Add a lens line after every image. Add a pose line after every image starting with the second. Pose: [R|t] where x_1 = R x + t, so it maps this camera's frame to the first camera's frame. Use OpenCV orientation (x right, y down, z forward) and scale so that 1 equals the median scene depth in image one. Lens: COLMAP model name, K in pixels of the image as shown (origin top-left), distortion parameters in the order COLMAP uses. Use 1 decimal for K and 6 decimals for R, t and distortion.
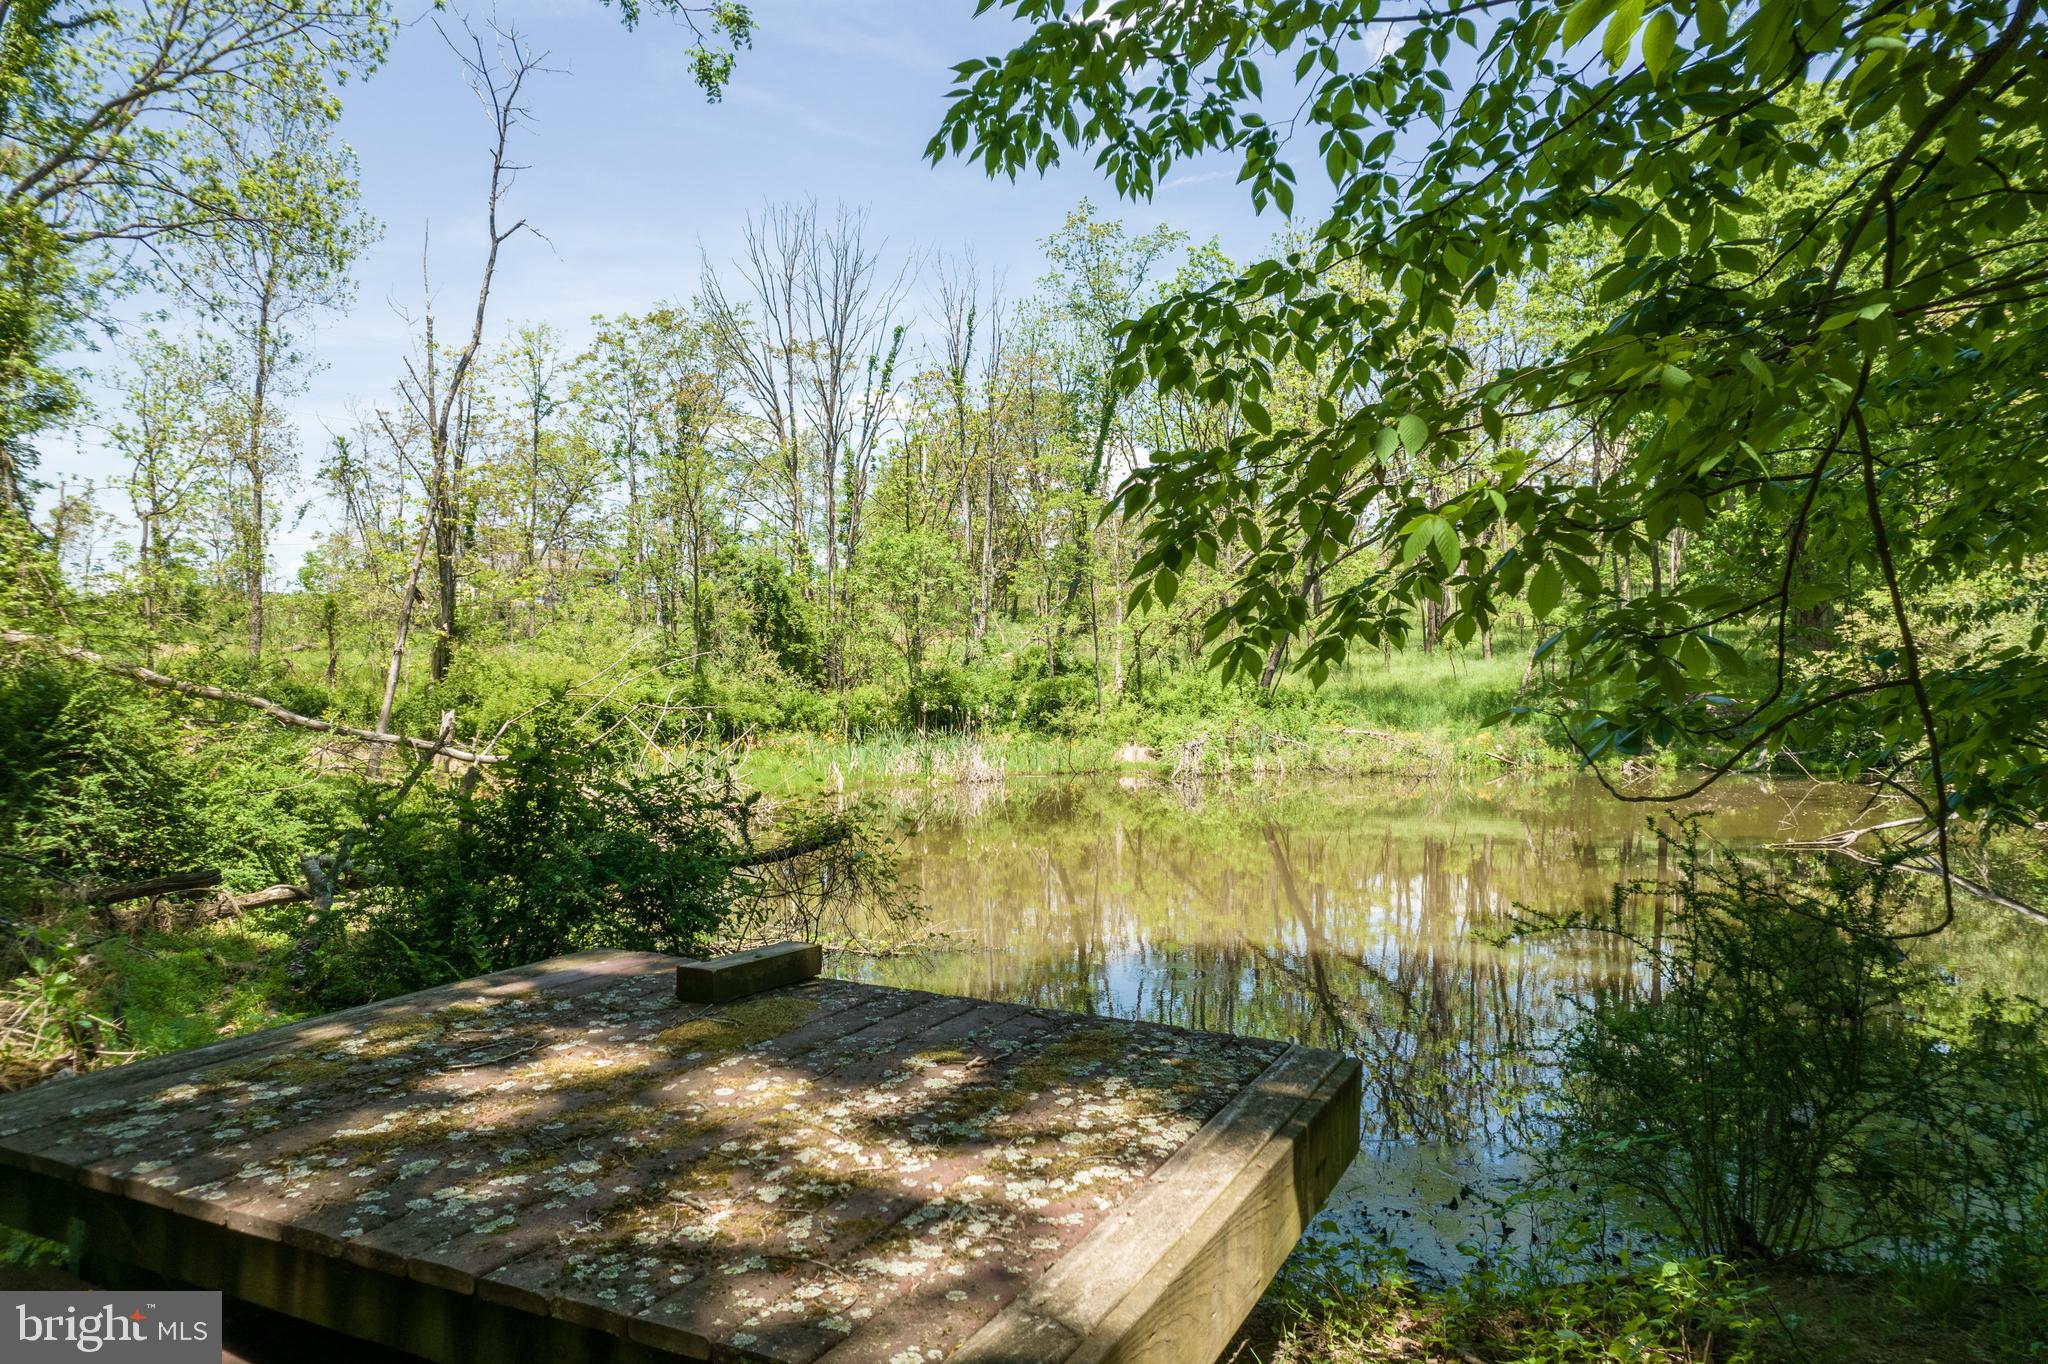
lens RADIAL K [[1316.0, 0, 1031.0], [0, 1316.0, 689.0], [0, 0, 1]] dist [-0.068830, 0.050213]
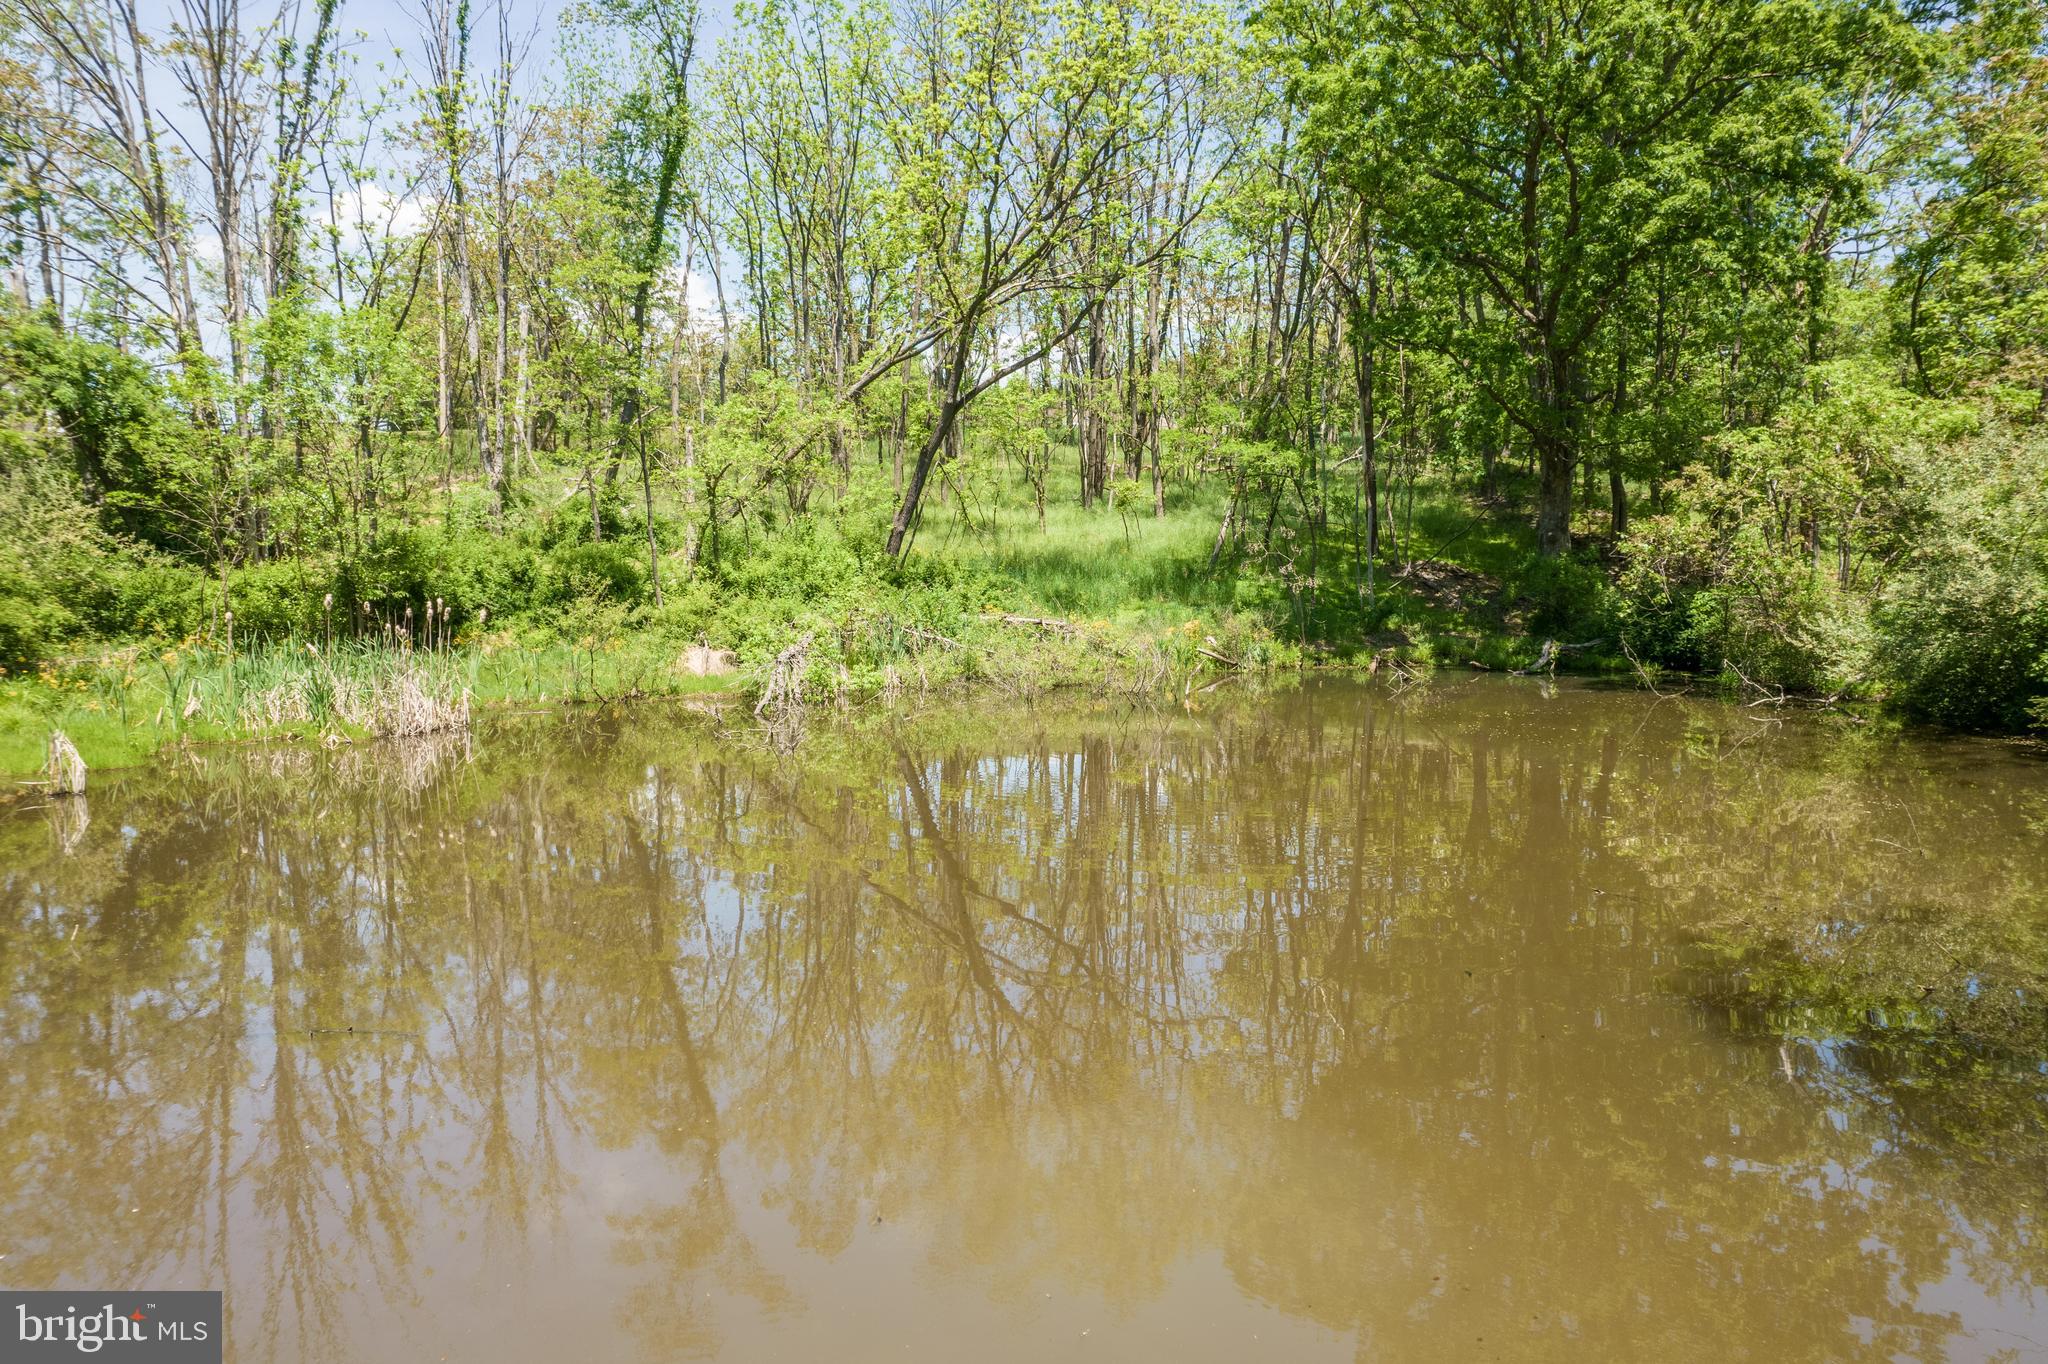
lens RADIAL K [[1316.0, 0, 1031.0], [0, 1316.0, 689.0], [0, 0, 1]] dist [-0.068830, 0.050213]
pose [[0.957642, -0.032418, 0.286130, 0.042144], [-0.000137, 0.993592, 0.113030, -0.010882], [-0.287961, -0.108281, 0.951501, 0.288490]]
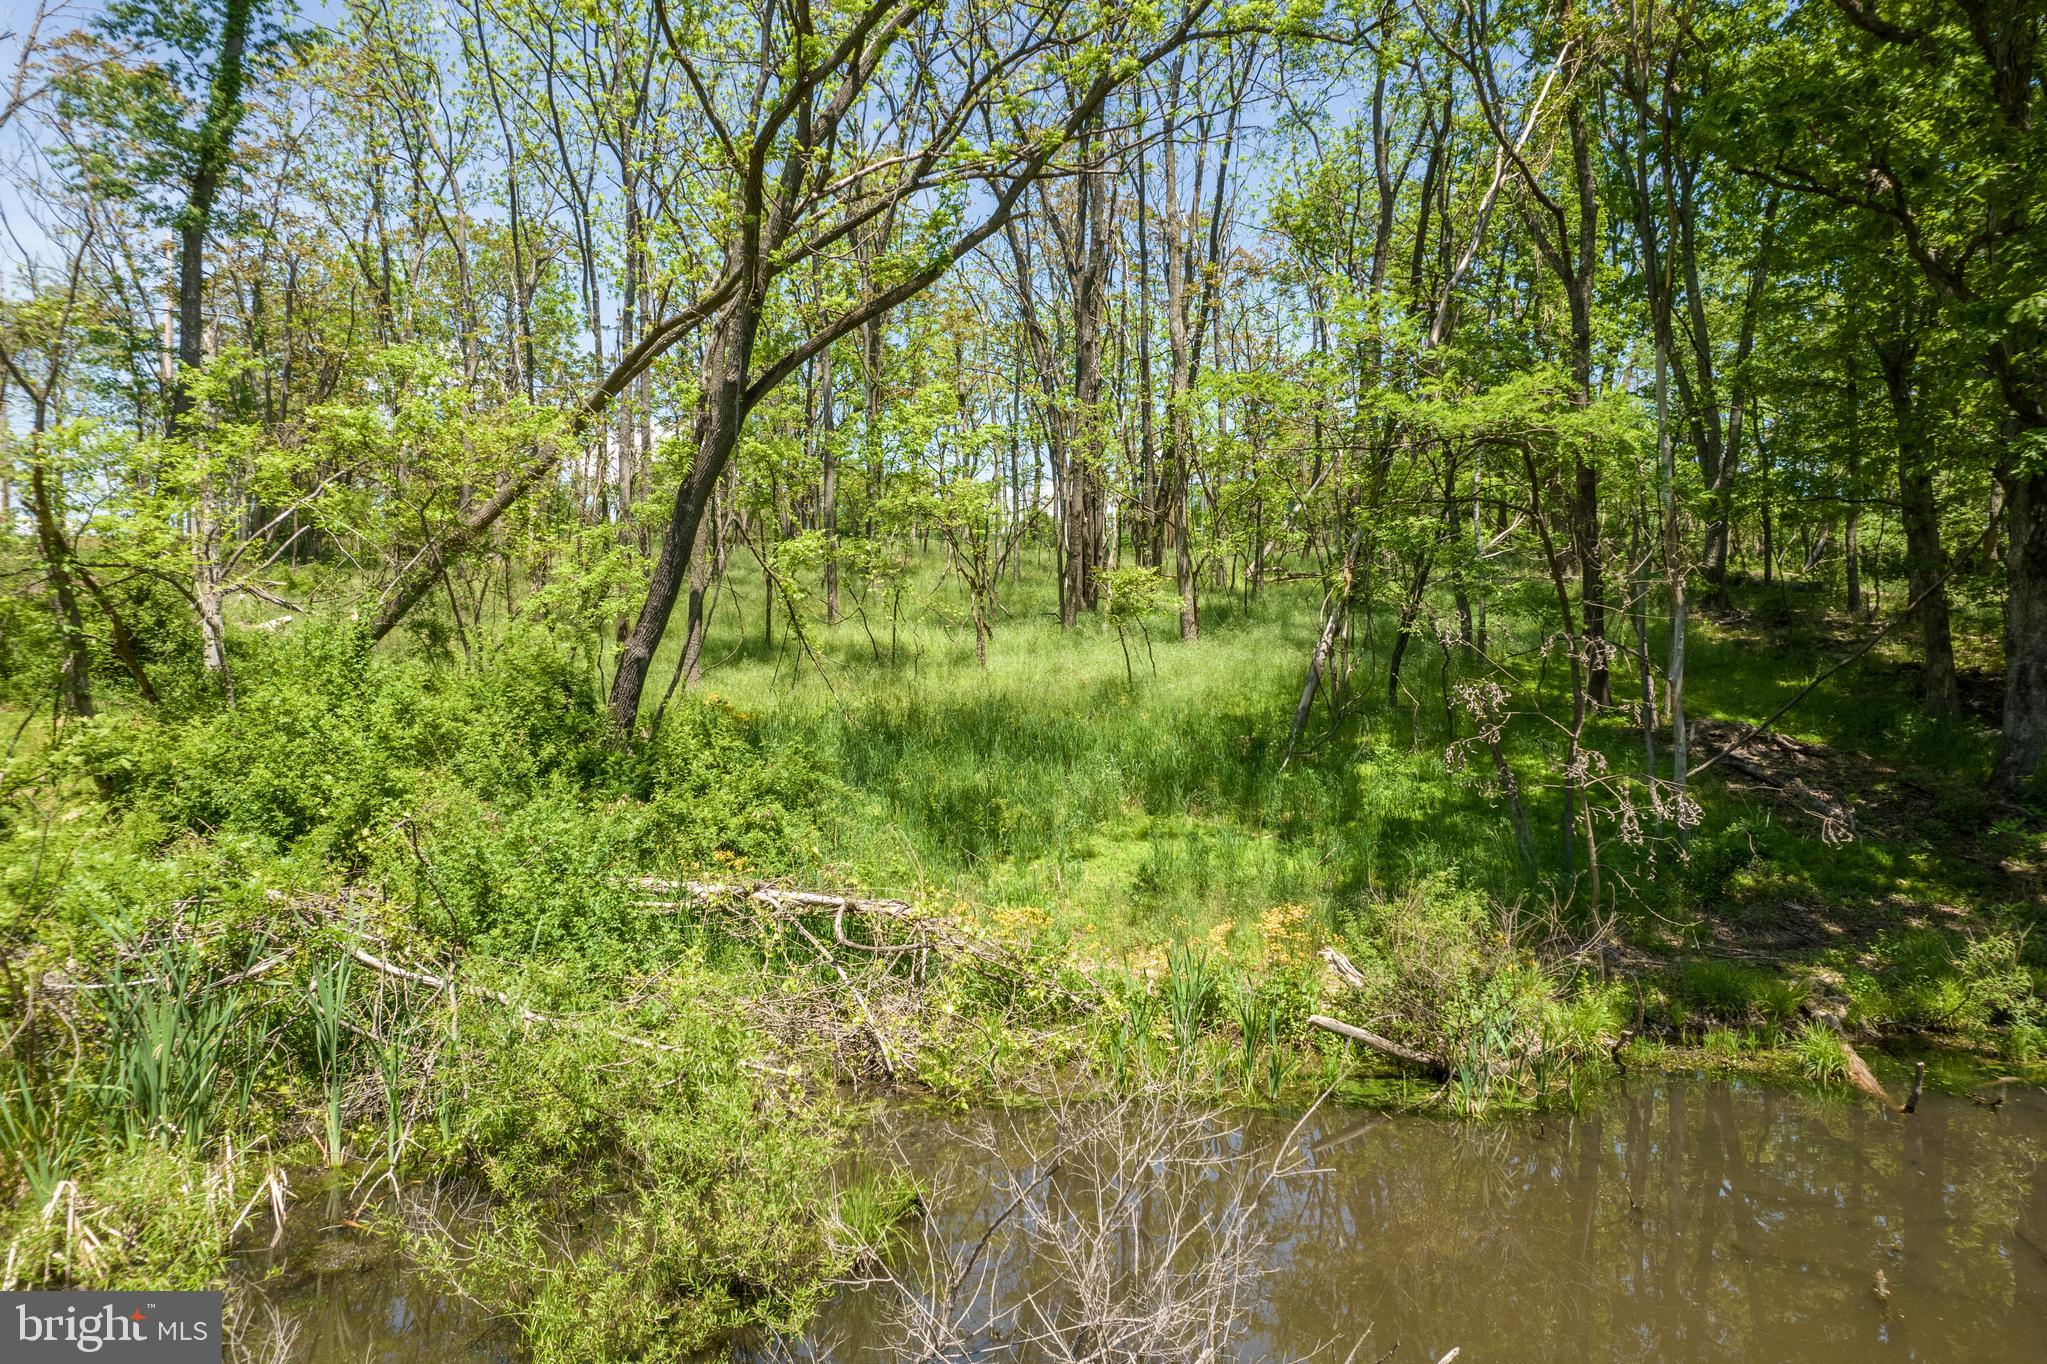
lens RADIAL K [[1315.4, 0, 1030.5], [0, 1315.4, 689.0], [0, 0, 1]] dist [-0.068830, 0.050213]
pose [[0.963774, 0.003527, 0.266697, 0.207453], [-0.005298, 0.999968, 0.005923, -0.009975], [-0.266667, -0.007121, 0.963762, 0.694980]]
